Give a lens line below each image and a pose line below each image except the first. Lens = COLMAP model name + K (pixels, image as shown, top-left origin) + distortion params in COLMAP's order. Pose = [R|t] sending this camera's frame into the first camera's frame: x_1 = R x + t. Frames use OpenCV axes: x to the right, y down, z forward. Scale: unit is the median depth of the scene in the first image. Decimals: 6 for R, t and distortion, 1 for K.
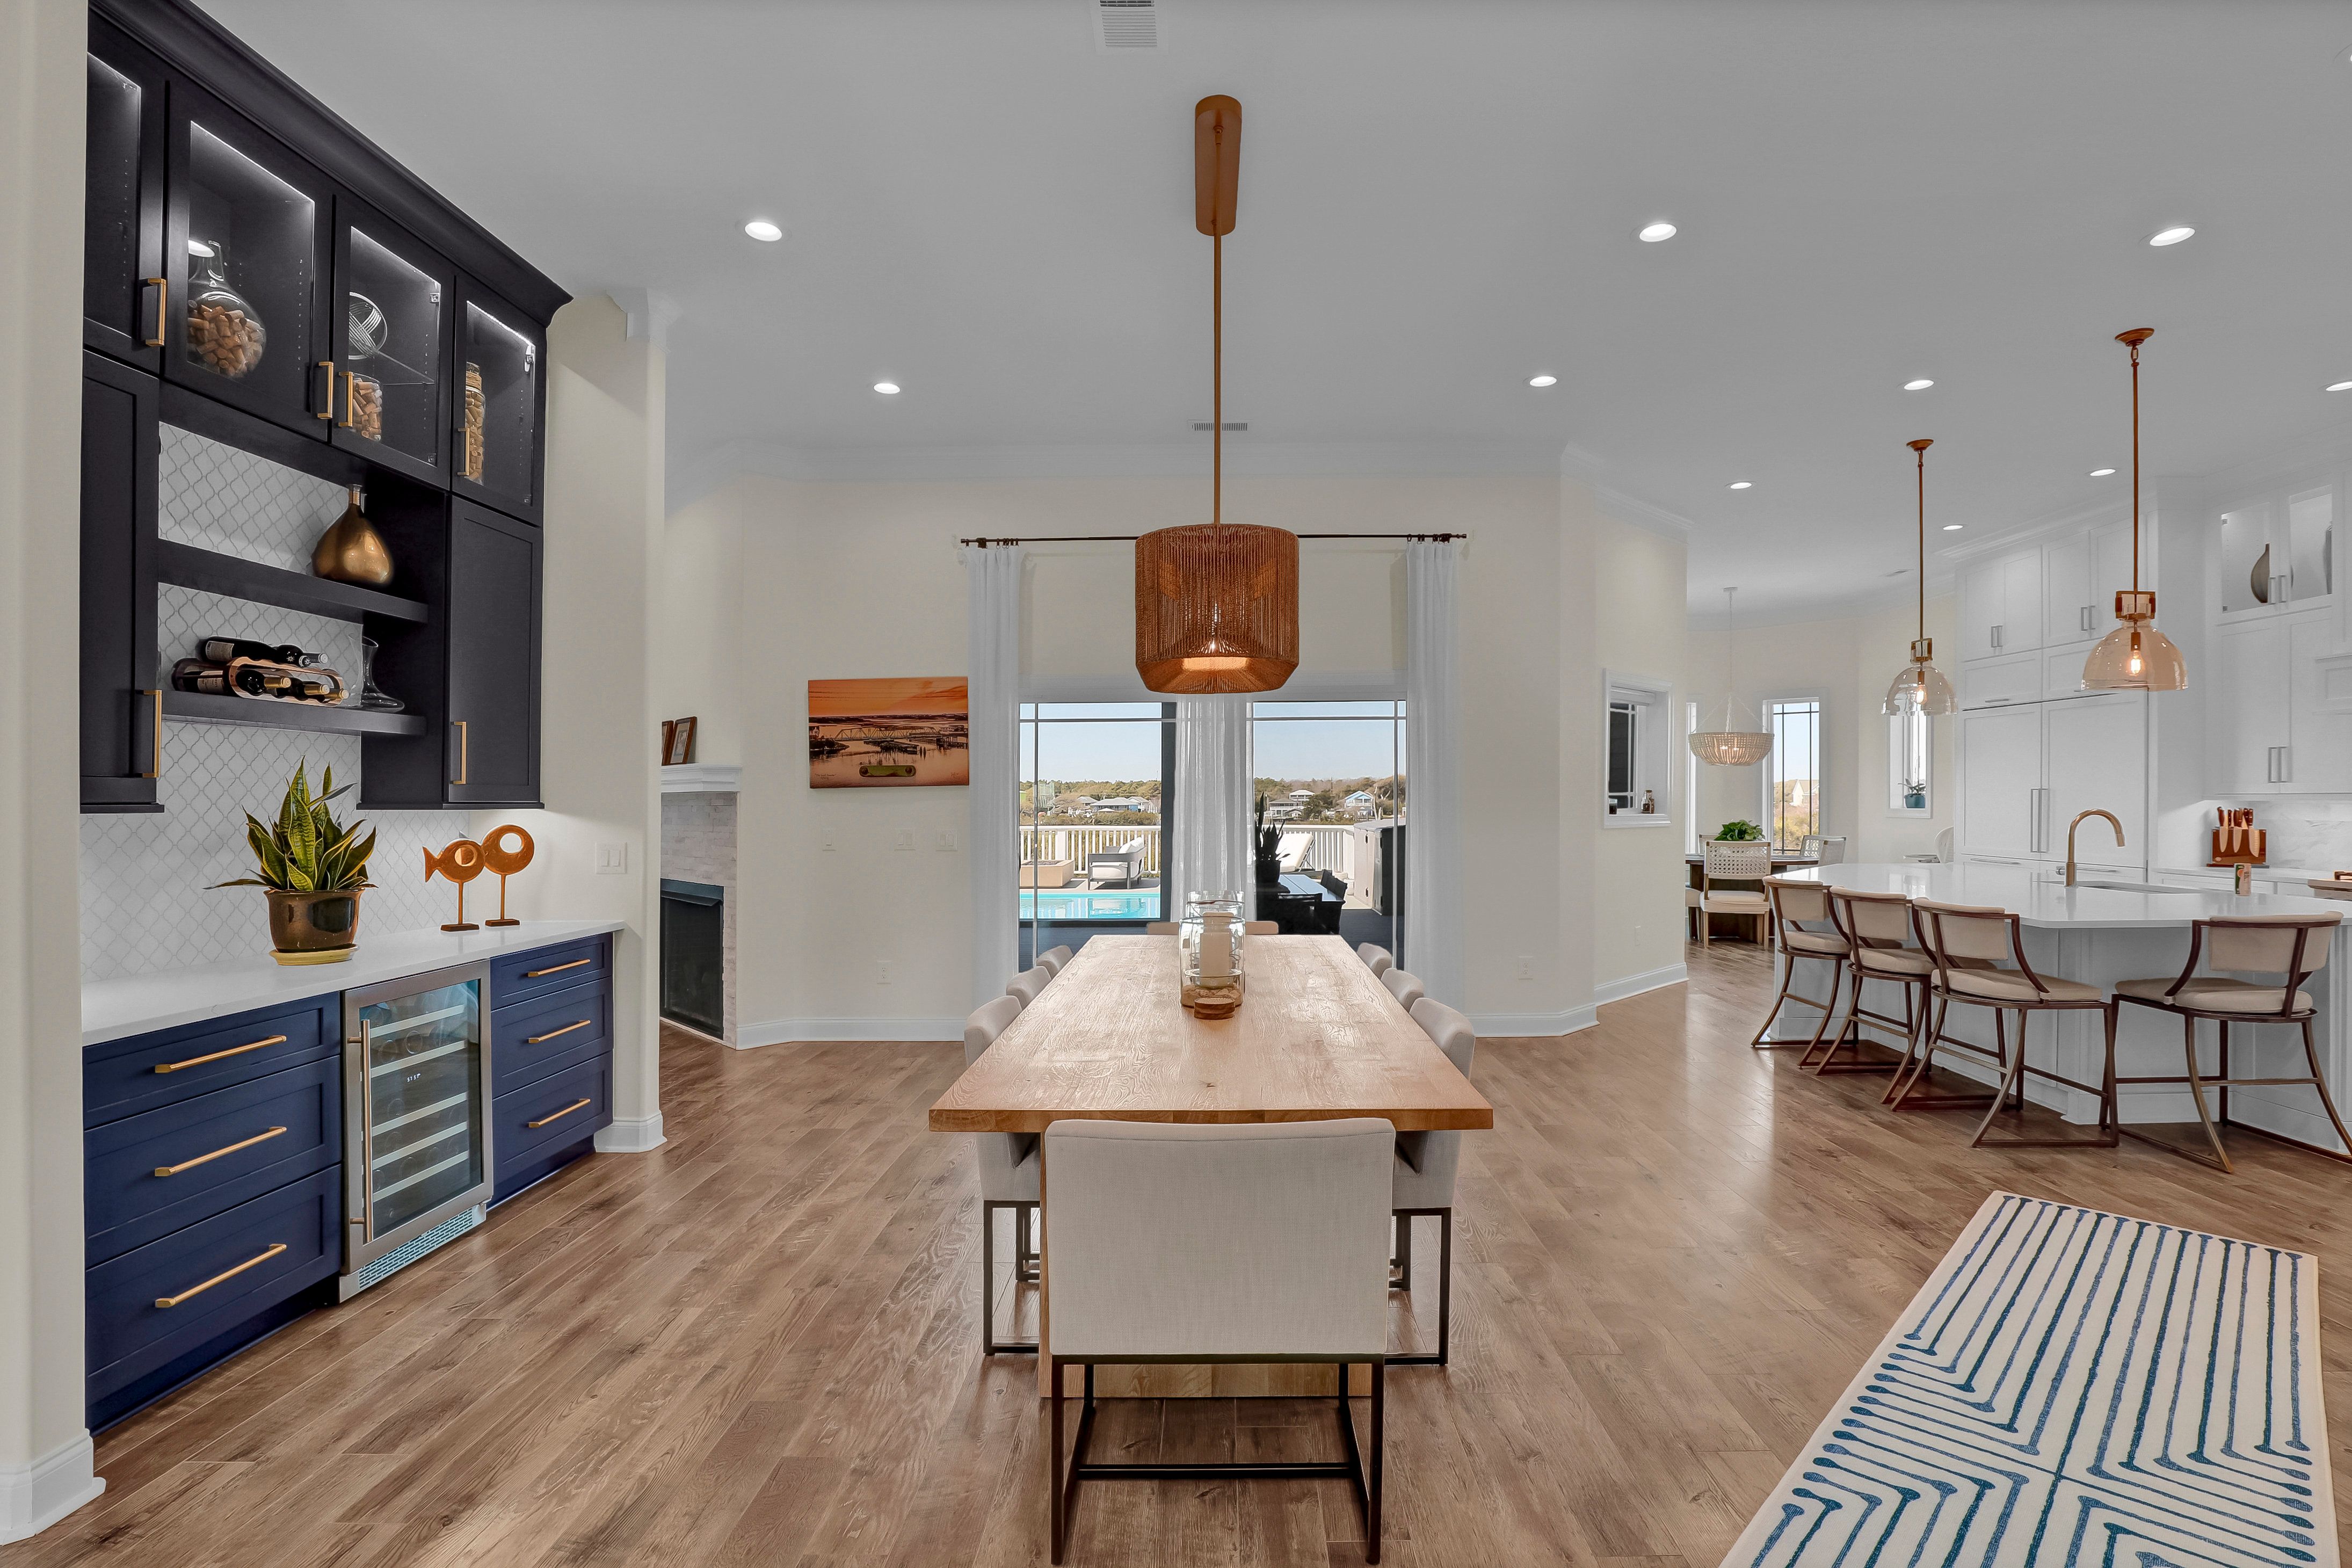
lens RADIAL K [[1144.9, 0, 1204.8], [0, 1144.9, 791.5], [0, 0, 1]] dist [-0.019551, 0.000009]
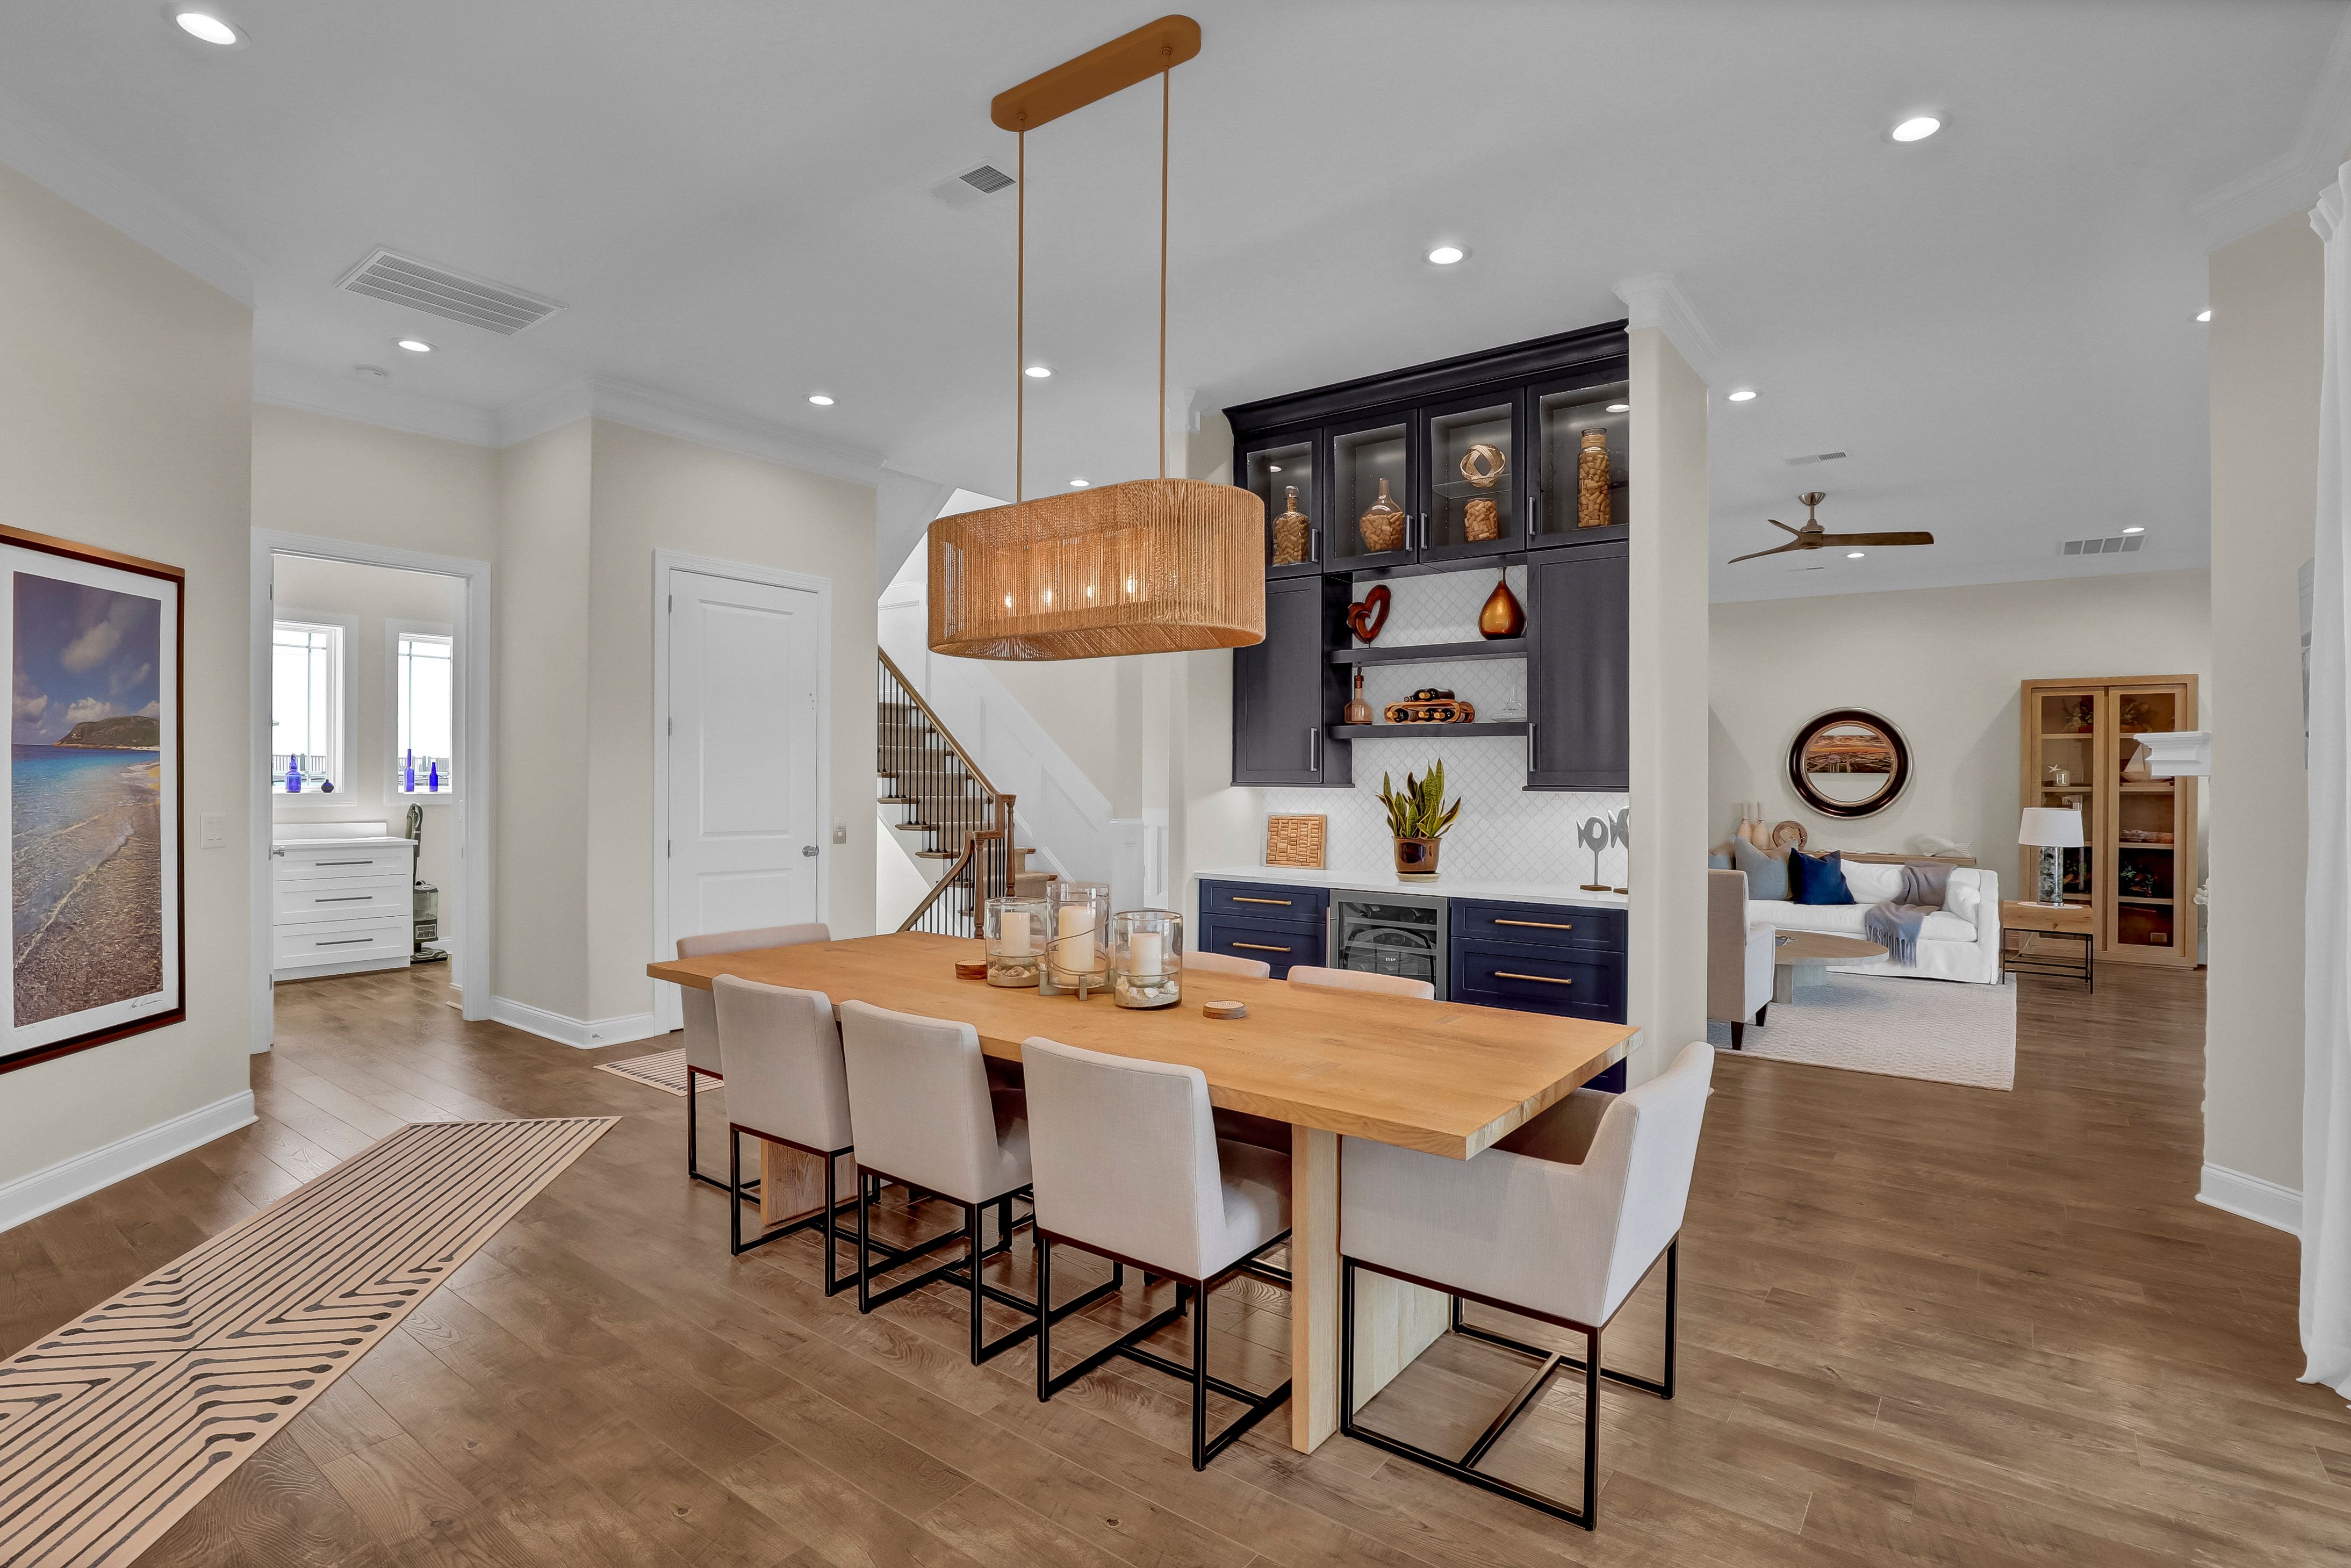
lens RADIAL K [[1111.5, 0, 1188.0], [0, 1111.5, 772.3], [0, 0, 1]] dist [-0.038672, 0.001165]
pose [[-0.599678, -0.006057, -0.800218, 0.548505], [-0.001856, 0.999979, -0.006177, 0.002749], [0.800239, -0.002219, -0.599677, 1.337983]]
